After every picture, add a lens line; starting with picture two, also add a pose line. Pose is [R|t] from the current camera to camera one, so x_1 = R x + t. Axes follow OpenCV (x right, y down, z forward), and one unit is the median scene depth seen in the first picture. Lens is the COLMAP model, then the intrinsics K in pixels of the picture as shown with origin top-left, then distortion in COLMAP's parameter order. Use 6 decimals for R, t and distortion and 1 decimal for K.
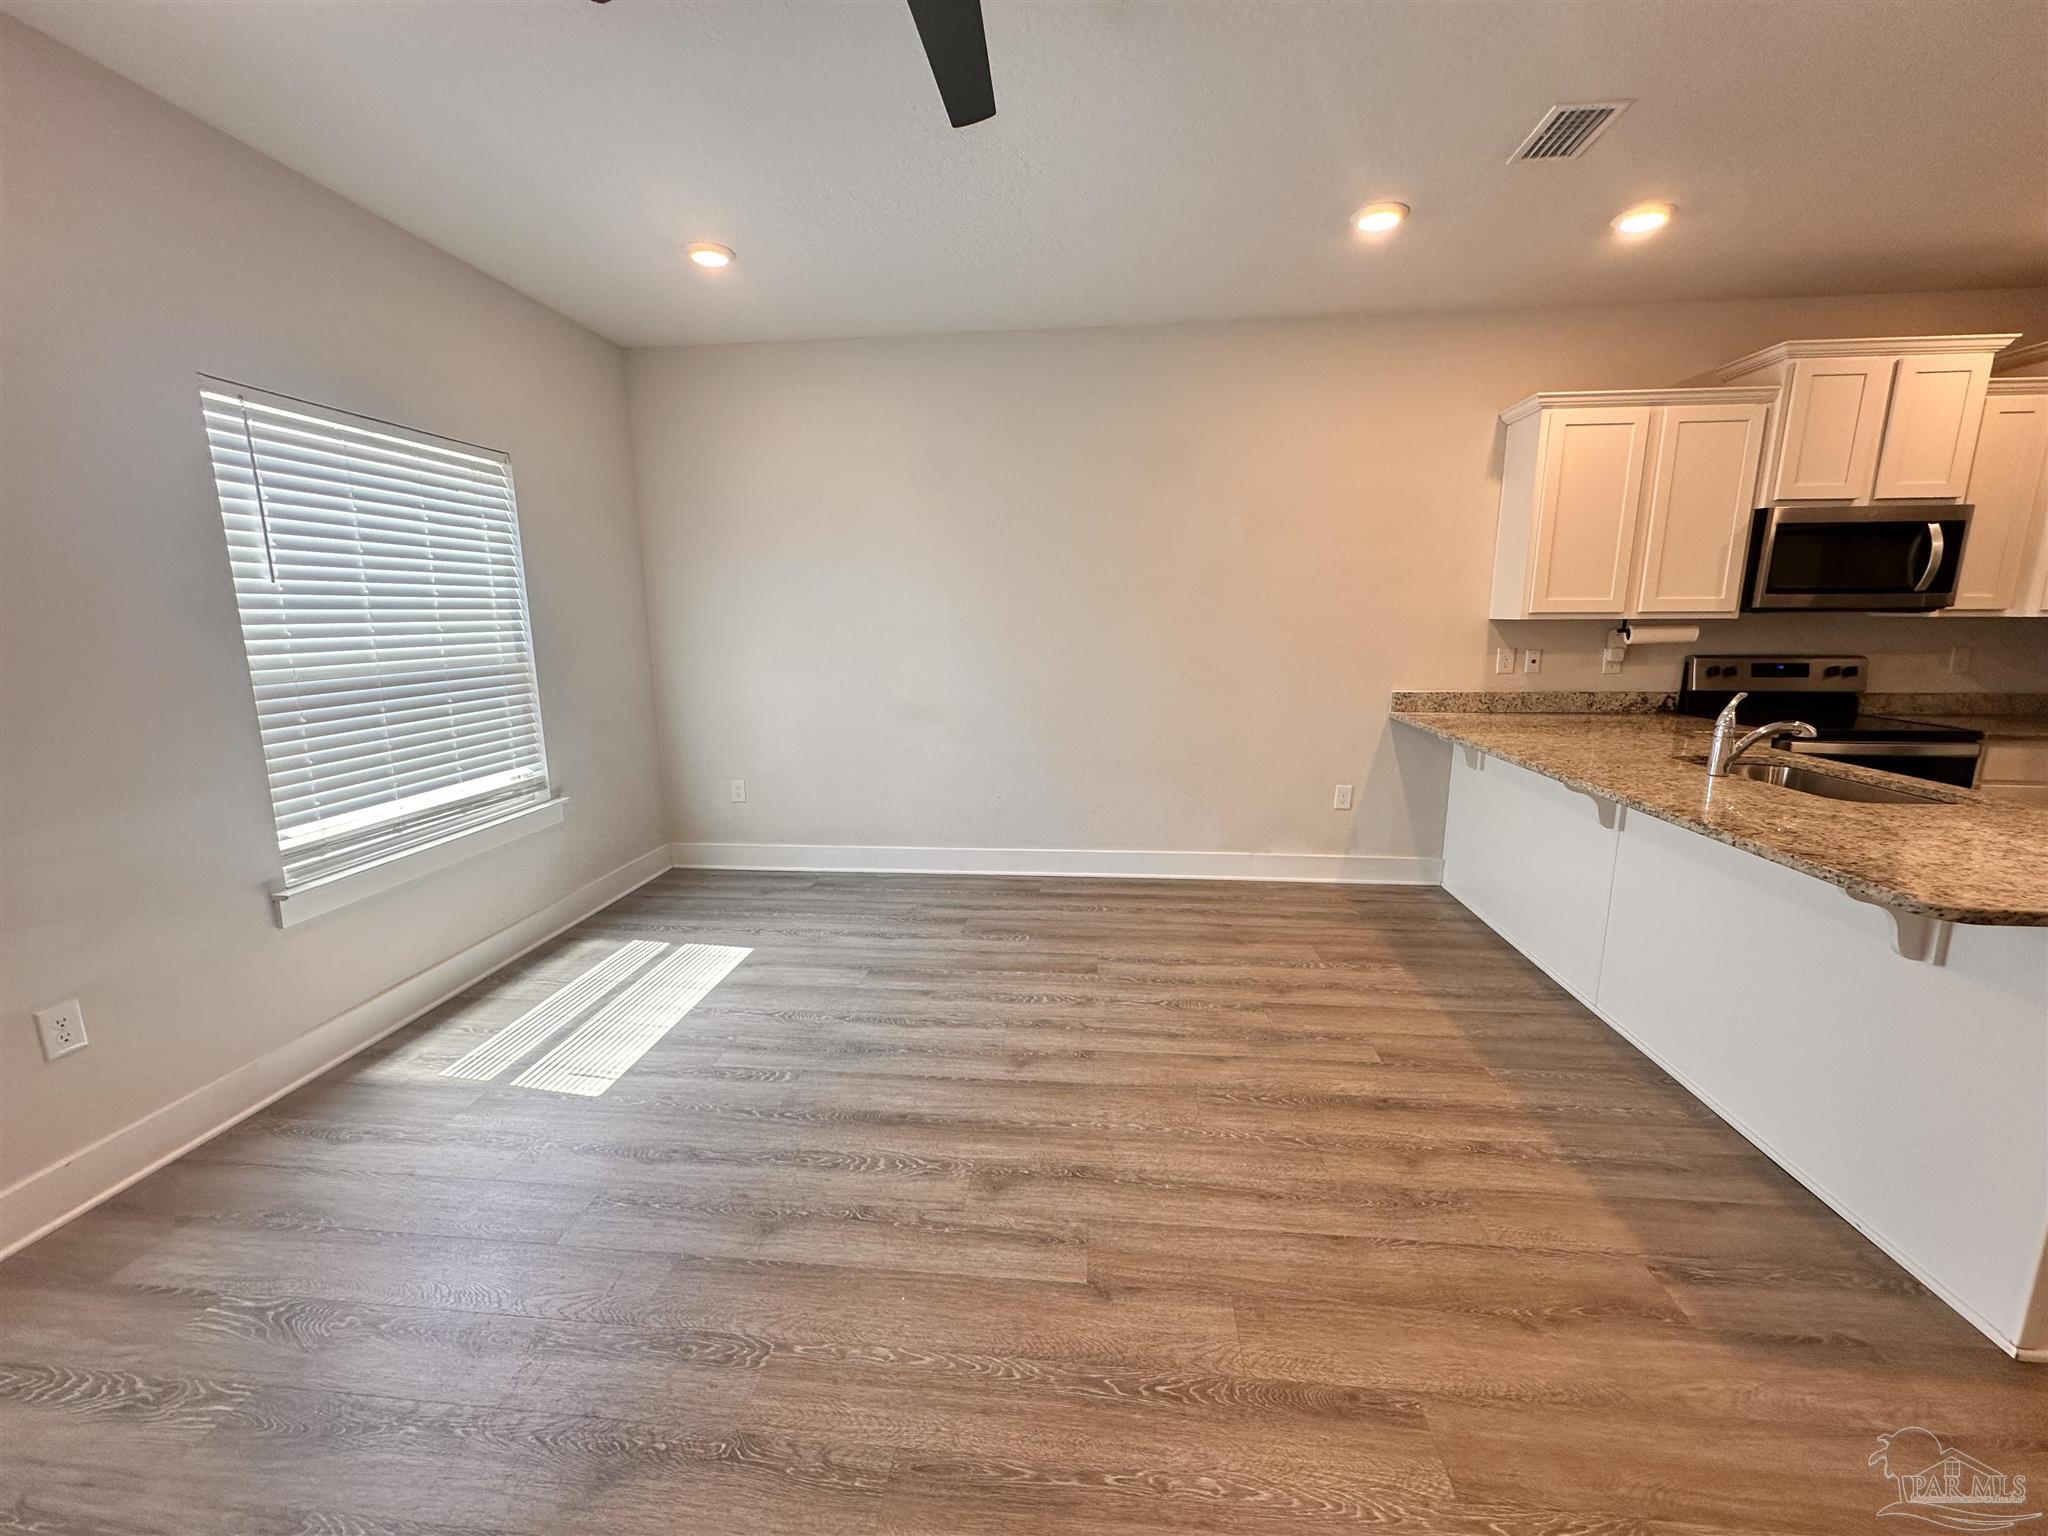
lens RADIAL K [[816.1, 0, 1024.0], [0, 816.1, 768.0], [0, 0, 1]] dist [-0.002426, -0.000278]
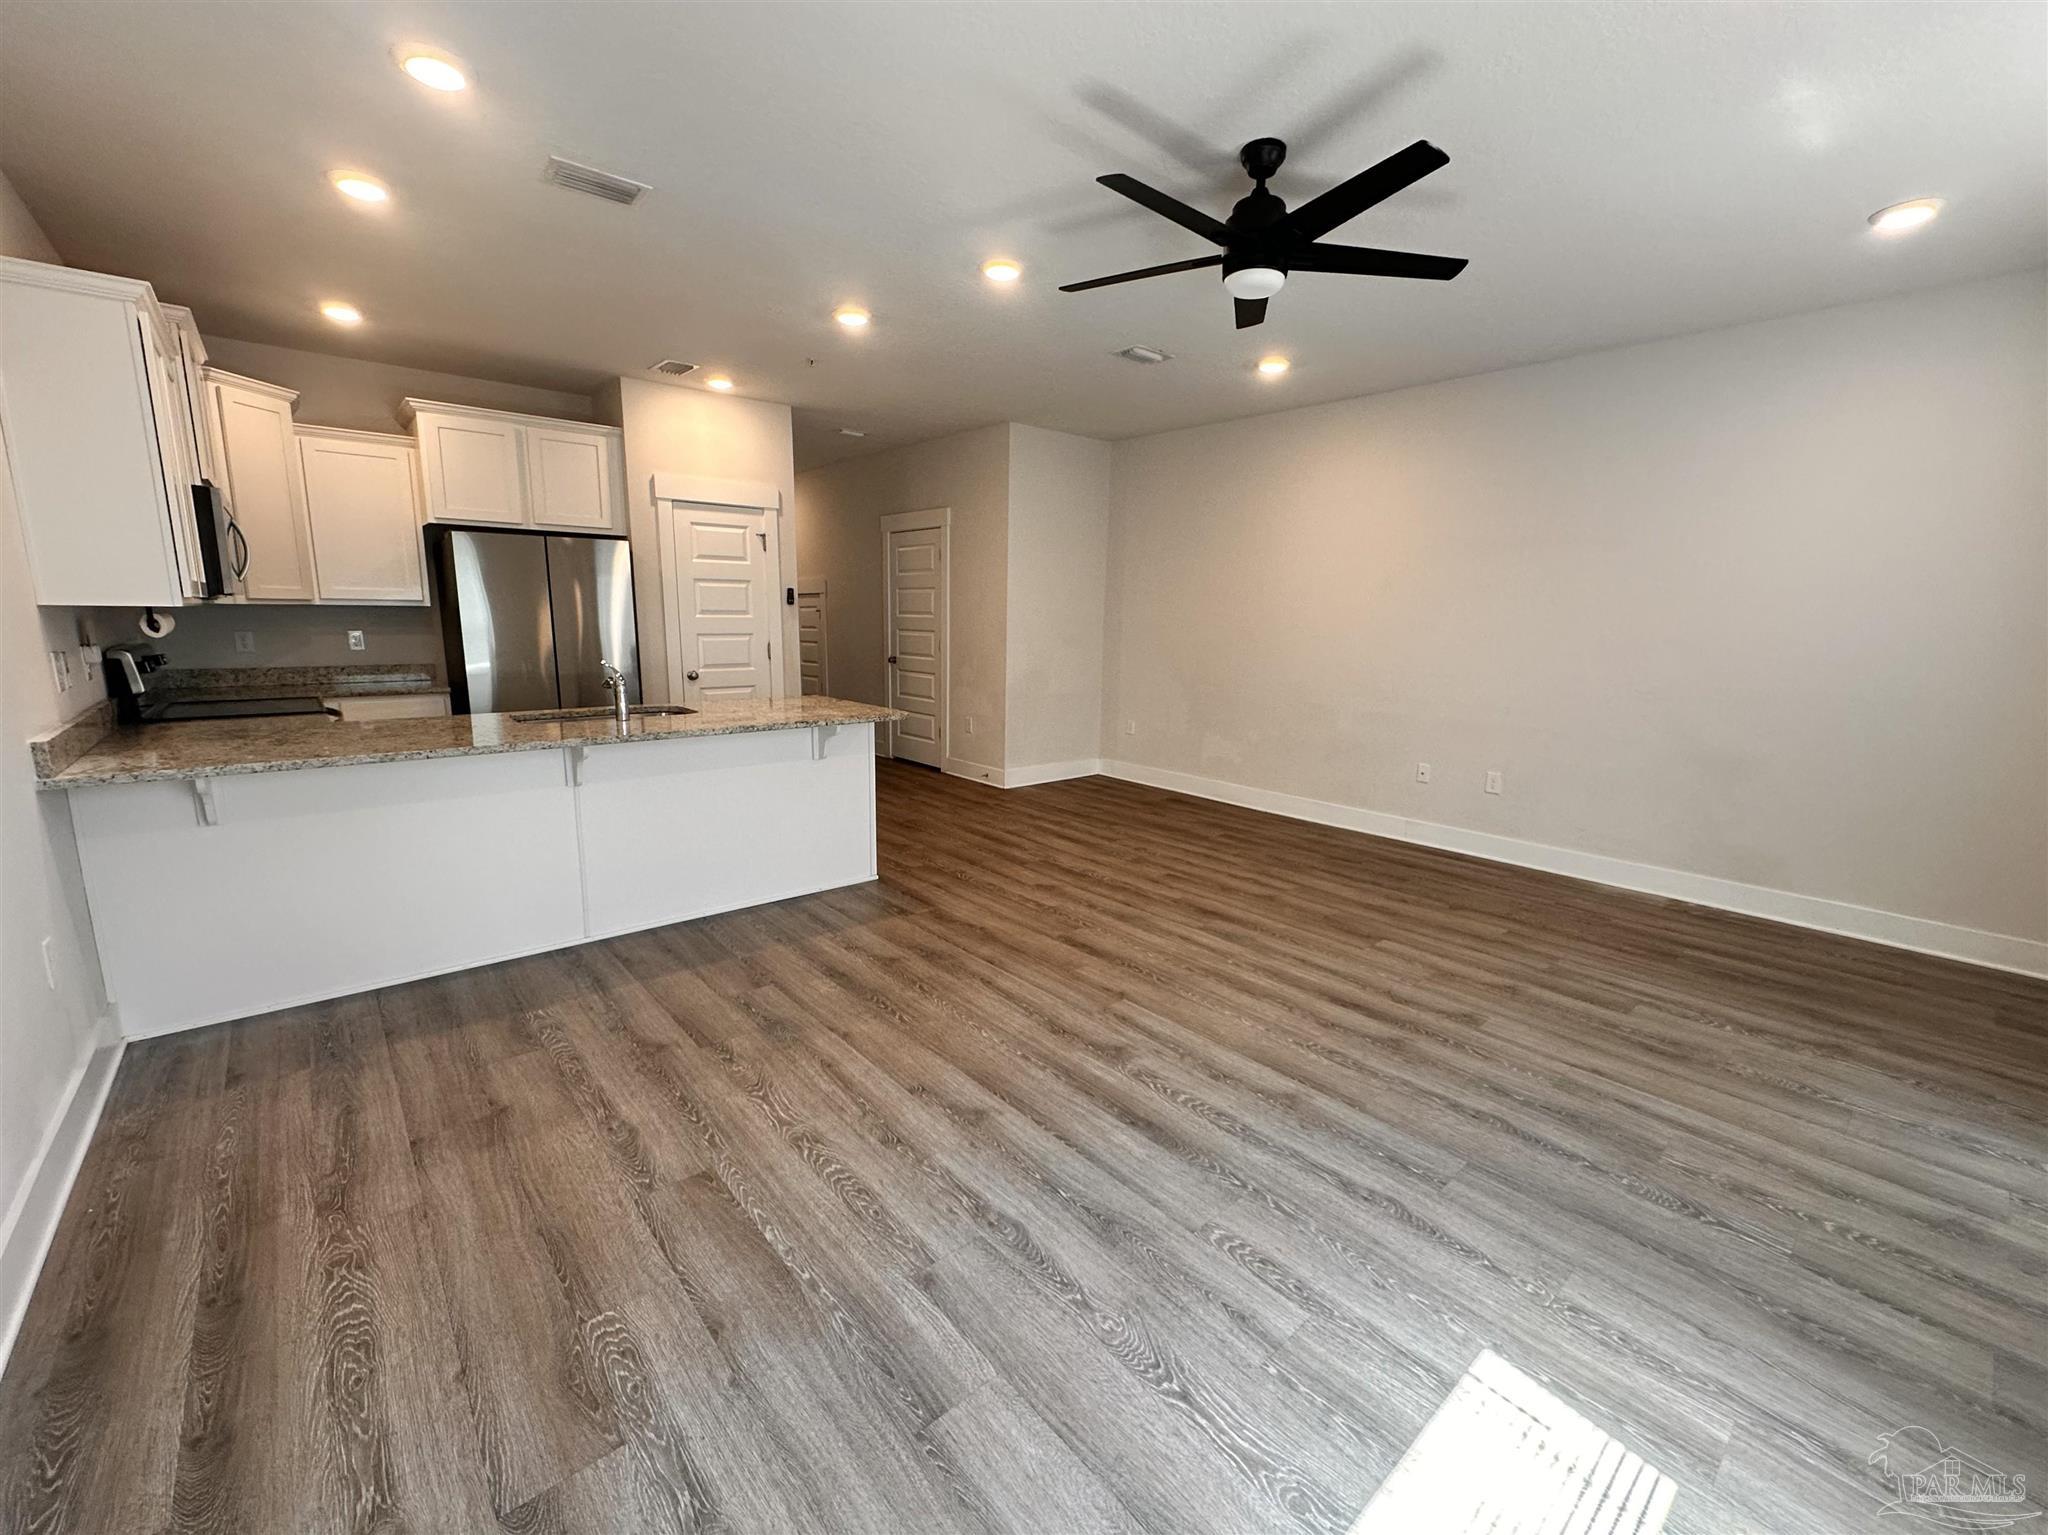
lens RADIAL K [[839.2, 0, 1024.0], [0, 839.2, 767.5], [0, 0, 1]] dist [-0.000668, -0.000061]
pose [[-0.722526, -0.133065, 0.678417, -0.523194], [0.117910, 0.943207, 0.310578, -0.233181], [-0.681215, 0.304393, -0.665801, 1.255443]]
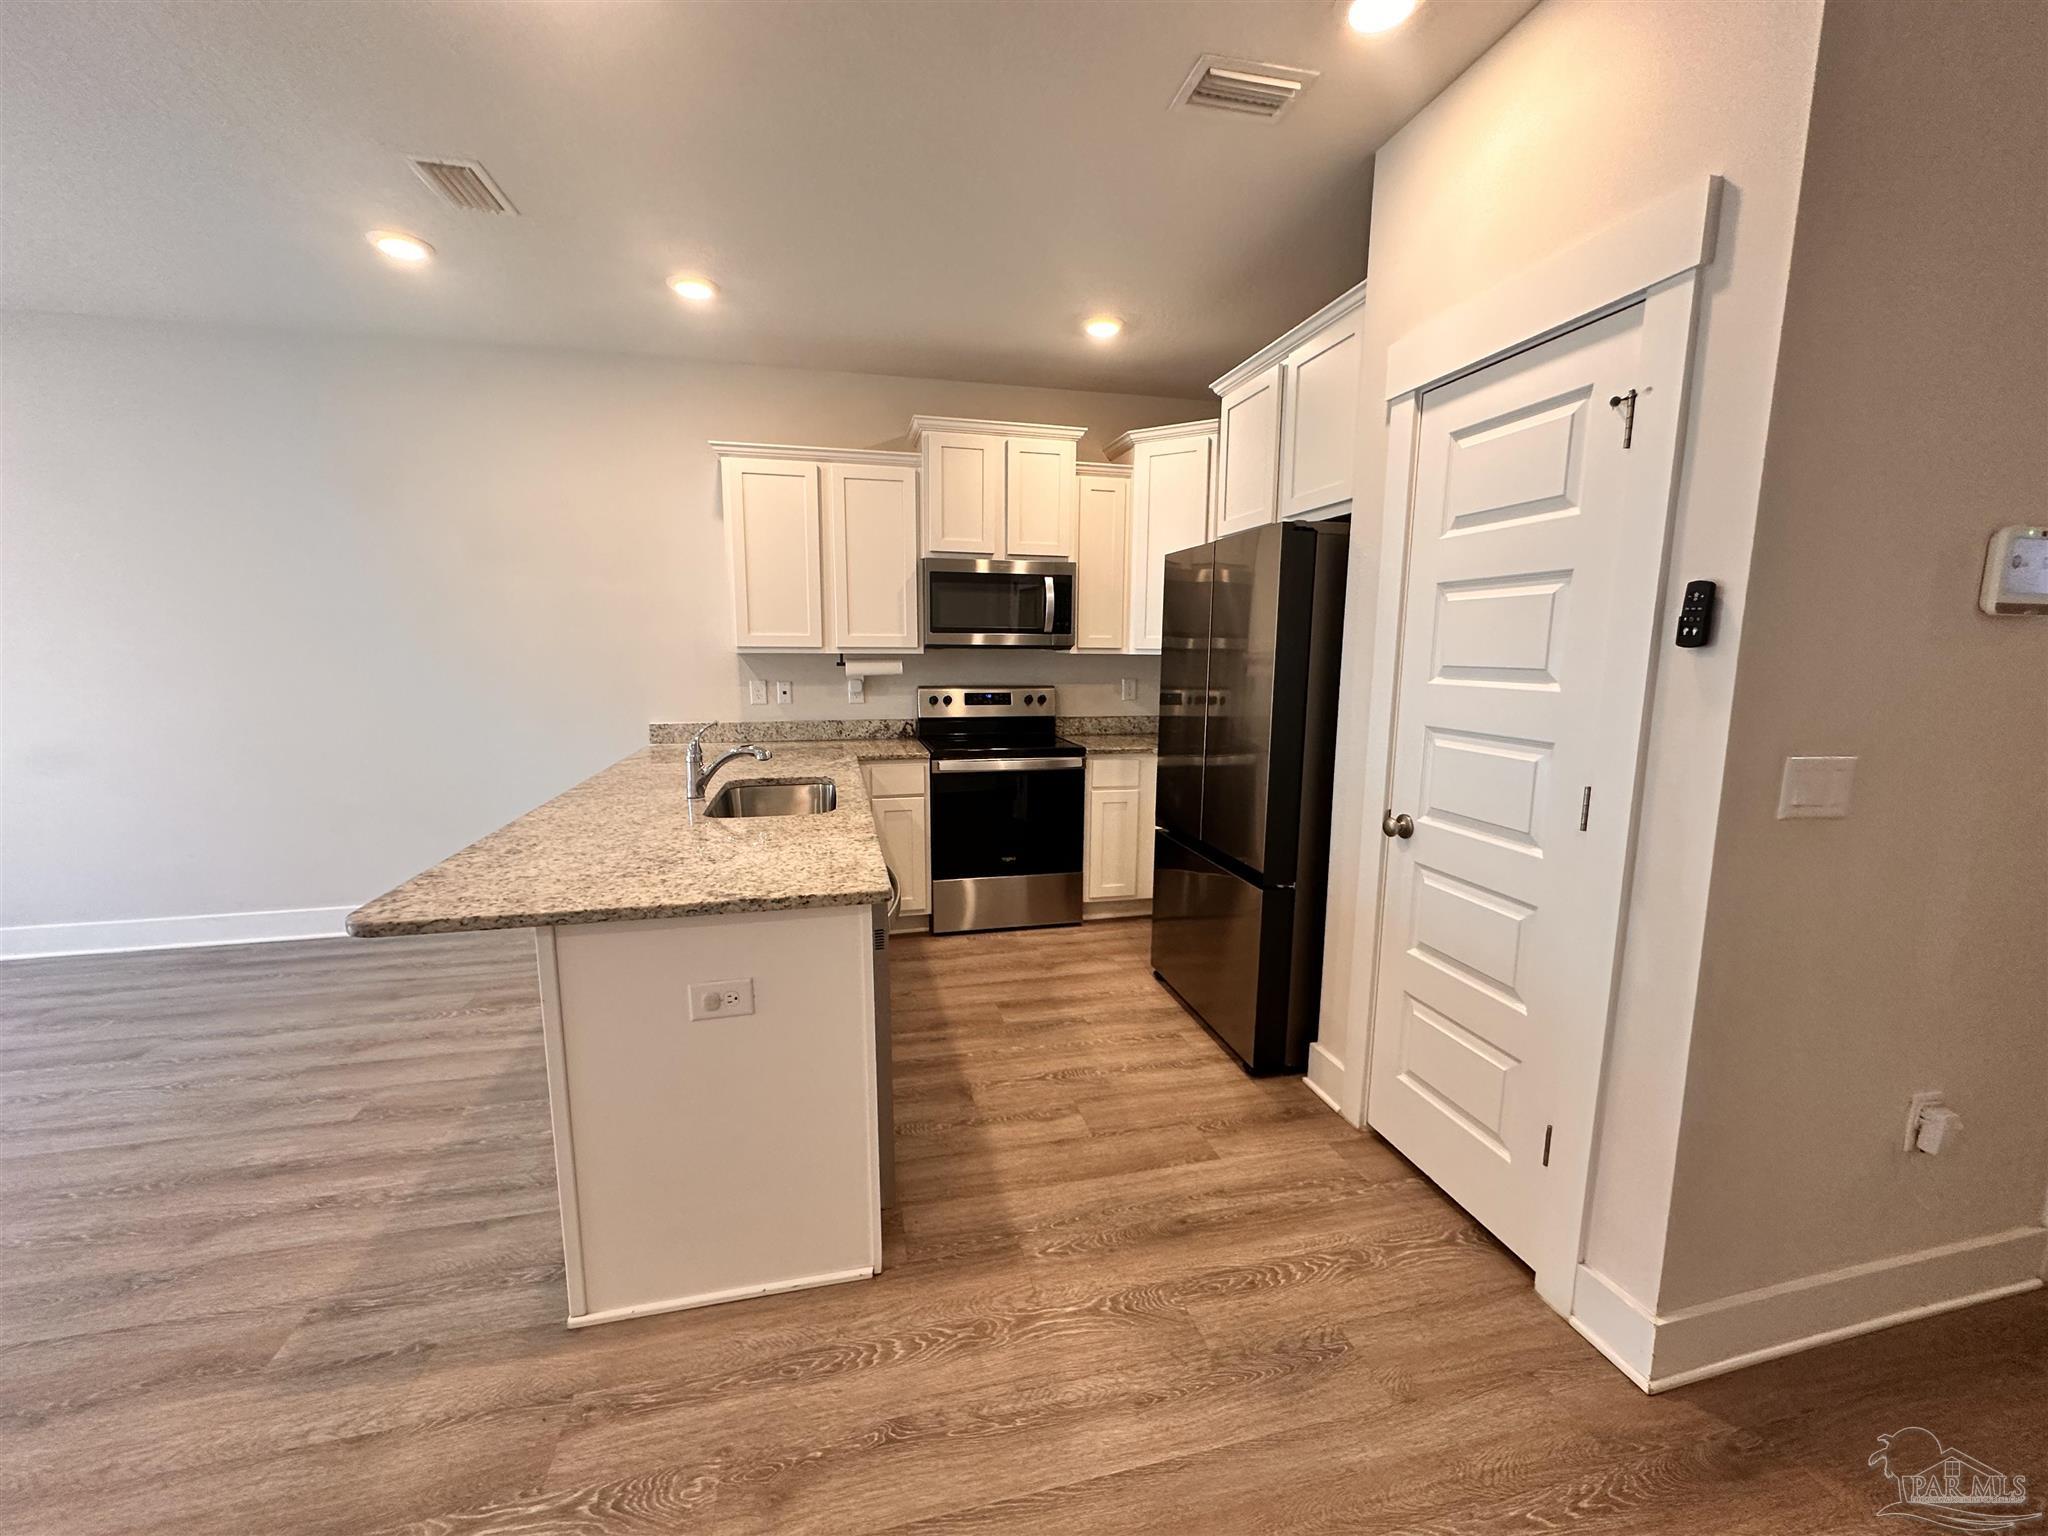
lens RADIAL K [[816.1, 0, 1024.0], [0, 816.1, 768.0], [0, 0, 1]] dist [-0.002426, -0.000278]
pose [[0.943990, -0.036766, 0.327921, 0.751193], [0.050177, 0.998210, -0.032529, 0.023107], [-0.326138, 0.047161, 0.944145, -0.134004]]
